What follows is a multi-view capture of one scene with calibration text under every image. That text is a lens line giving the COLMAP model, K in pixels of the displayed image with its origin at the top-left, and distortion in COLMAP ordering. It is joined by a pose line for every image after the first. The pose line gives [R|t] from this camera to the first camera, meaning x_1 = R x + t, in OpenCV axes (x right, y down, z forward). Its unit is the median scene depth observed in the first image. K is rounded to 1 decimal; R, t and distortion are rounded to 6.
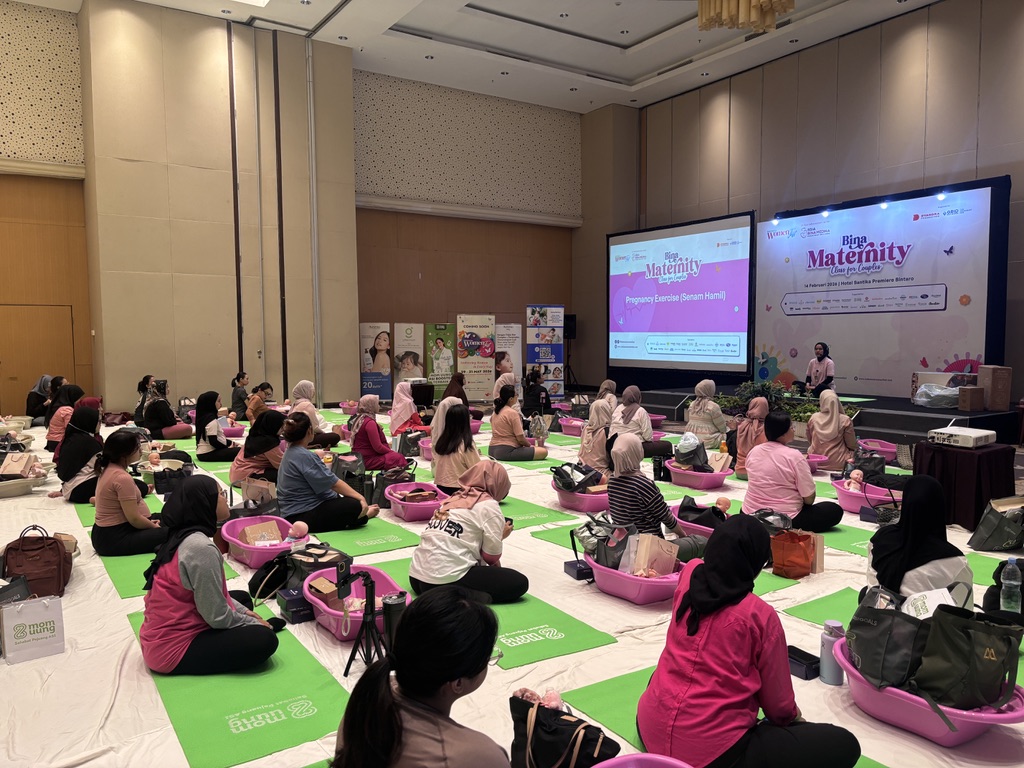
lens RADIAL K [[771.9, 0, 520.5], [0, 771.9, 382.1], [0, 0, 1]] dist [0.067980, -0.068385]
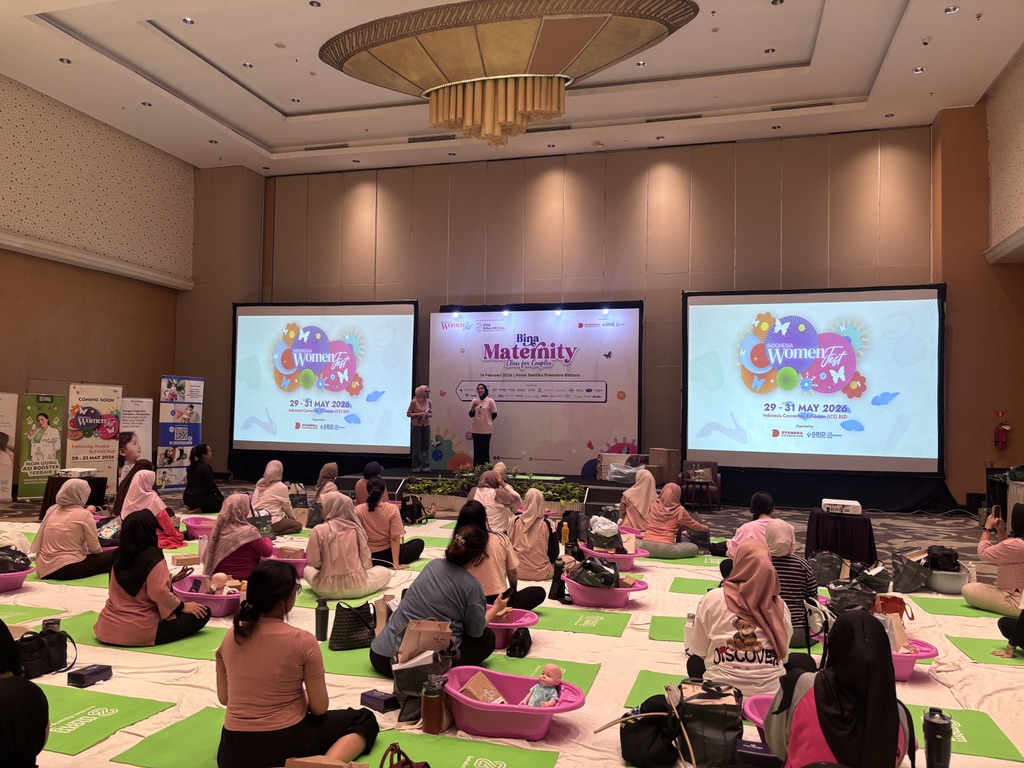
lens RADIAL K [[771.9, 0, 520.5], [0, 771.9, 382.1], [0, 0, 1]] dist [0.067980, -0.068385]
pose [[0.766562, 0.049126, 0.640288, -0.240352], [0.015460, 0.995369, -0.094878, -0.007760], [-0.641984, 0.082628, 0.762253, 0.112295]]
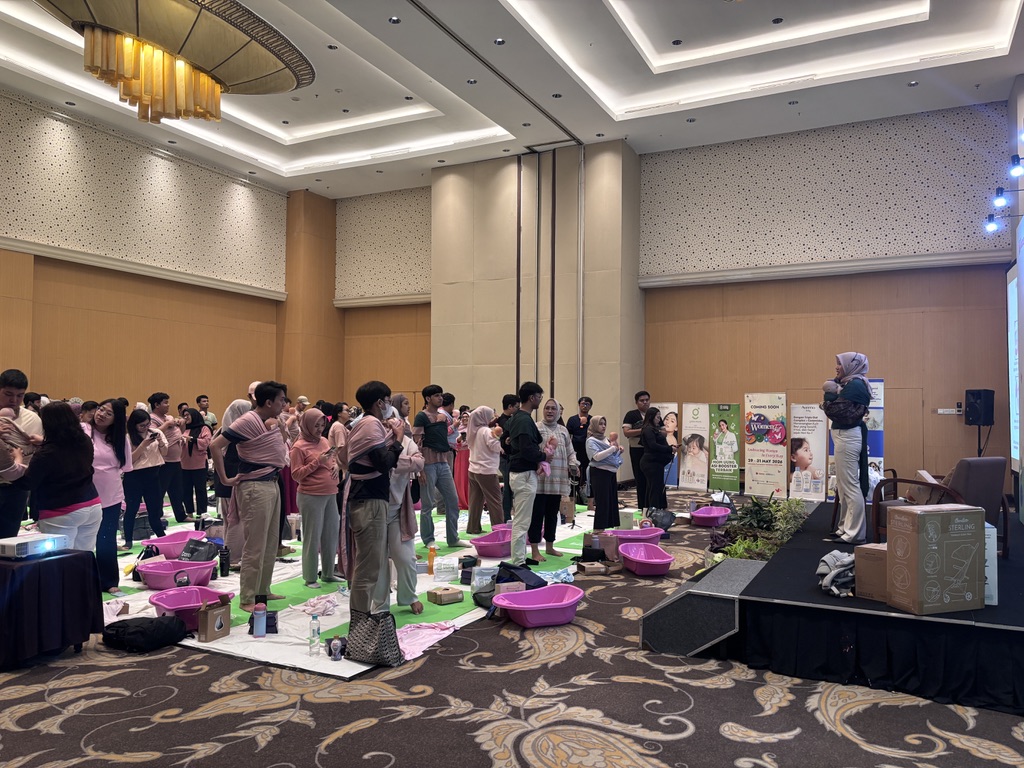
lens RADIAL K [[778.1, 0, 506.0], [0, 778.1, 380.1], [0, 0, 1]] dist [0.001655, 0.000593]
pose [[0.488647, -0.025736, -0.872102, 0.548138], [-0.061835, 0.996030, -0.064040, -0.030467], [0.870288, 0.085220, 0.485115, 0.356447]]
